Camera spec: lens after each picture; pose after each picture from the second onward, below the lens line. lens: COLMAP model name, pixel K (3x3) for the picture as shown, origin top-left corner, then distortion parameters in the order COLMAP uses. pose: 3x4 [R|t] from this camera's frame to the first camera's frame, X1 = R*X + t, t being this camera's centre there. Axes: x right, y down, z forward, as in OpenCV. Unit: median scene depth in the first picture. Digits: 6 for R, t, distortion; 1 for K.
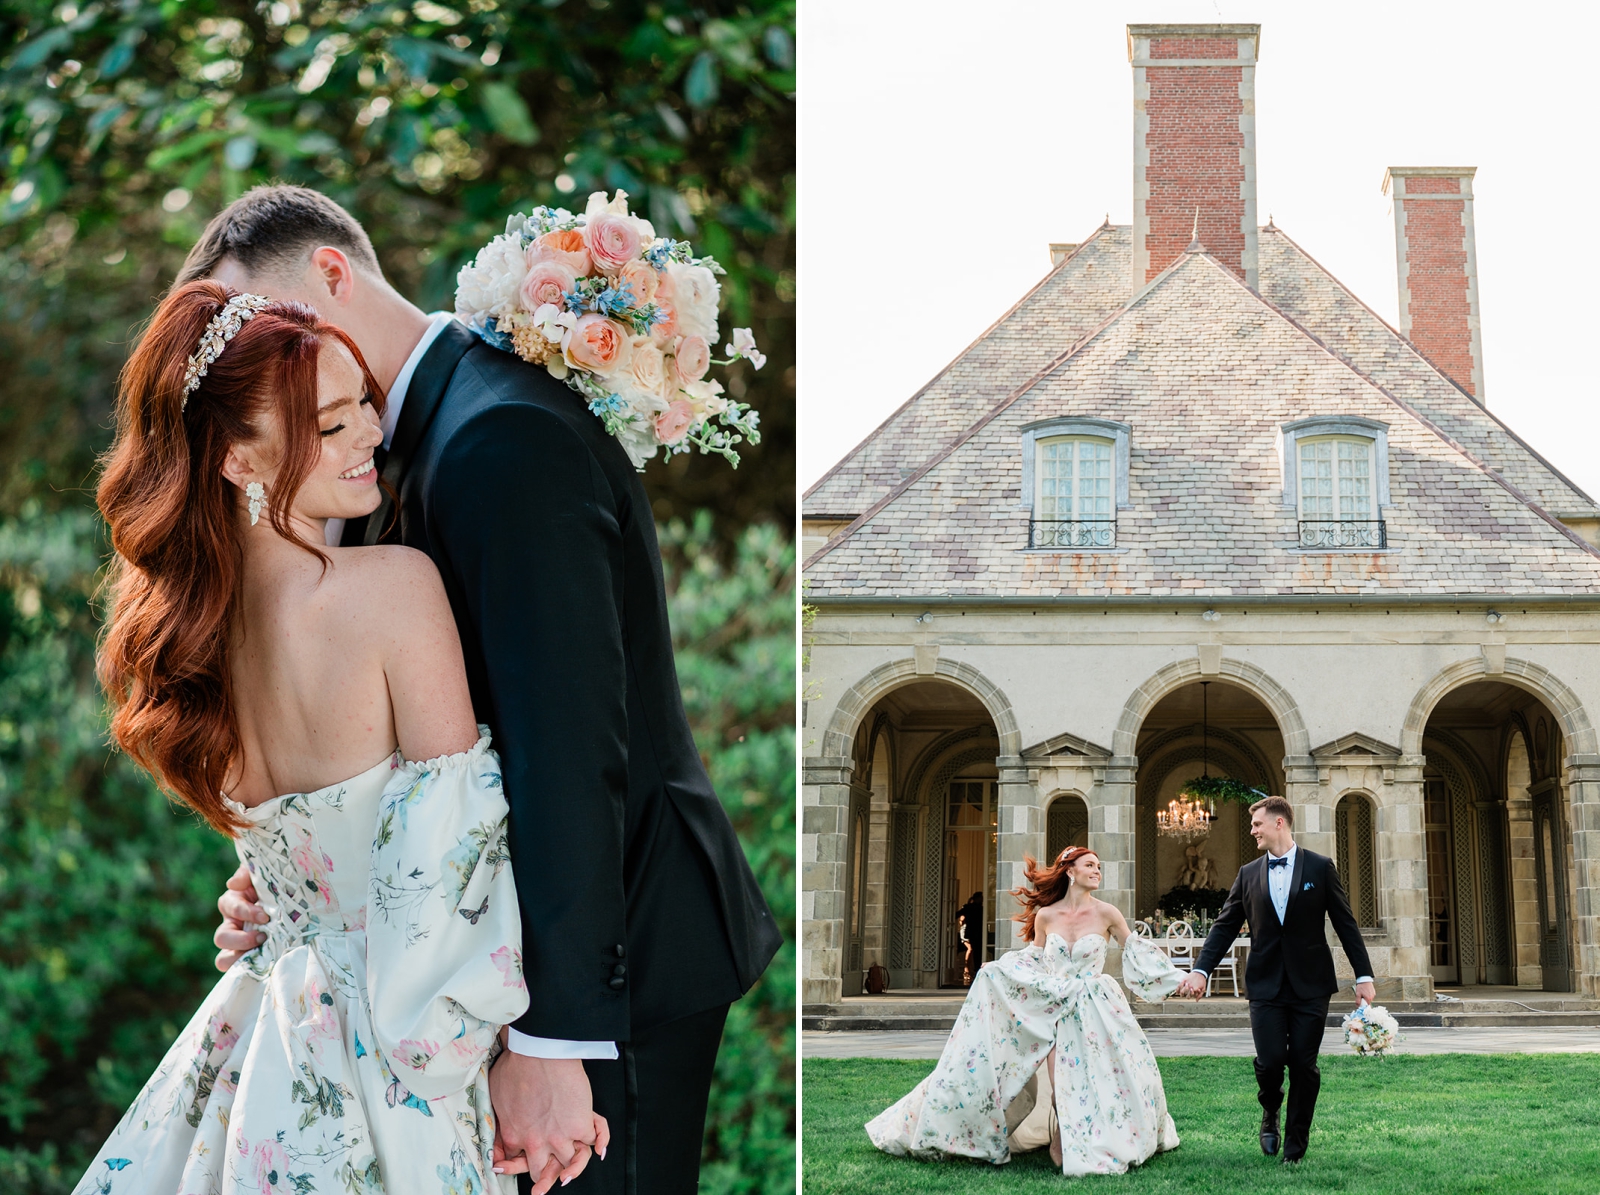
lens RADIAL K [[5278.1, 0, 804.9], [0, 5278.1, 584.2], [0, 0, 1]] dist [-0.065127, 0.000000]
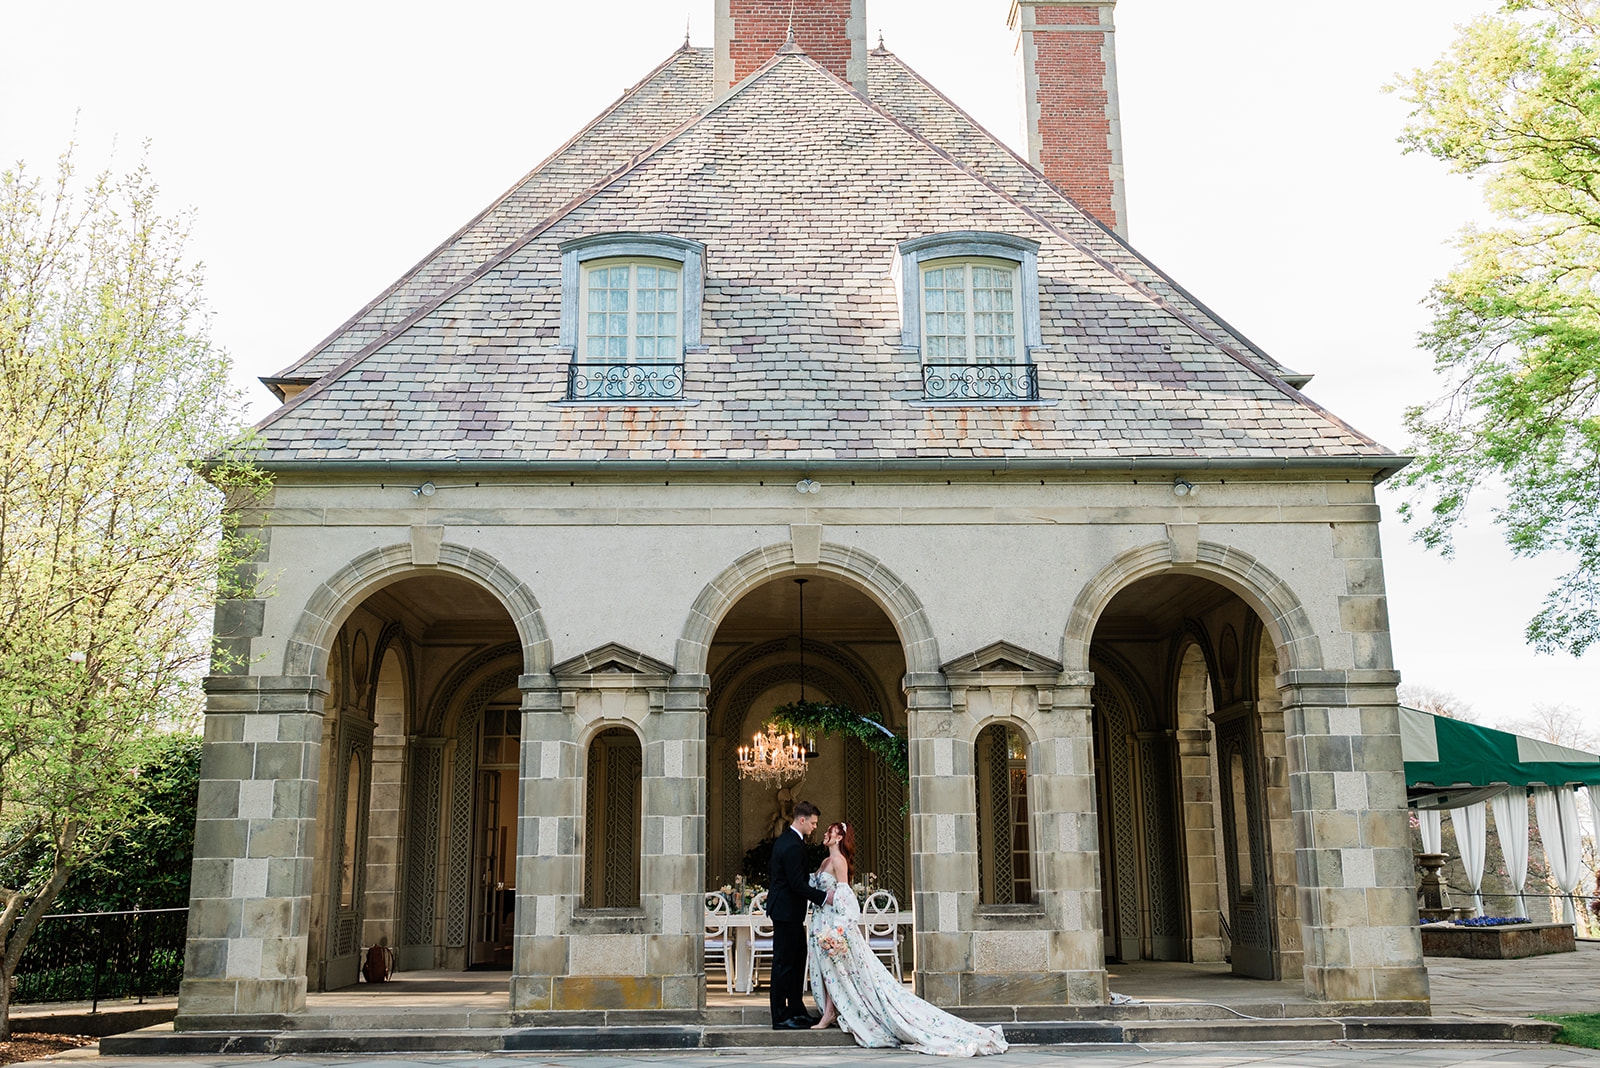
lens RADIAL K [[6157.2, 0, 801.4], [0, 6157.2, 536.8], [0, 0, 1]] dist [-0.201198, 0.000000]
pose [[0.997162, -0.000880, 0.075278, 0.009738], [0.000164, 0.999955, 0.009520, 0.004535], [-0.075283, -0.009480, 0.997117, 0.121386]]
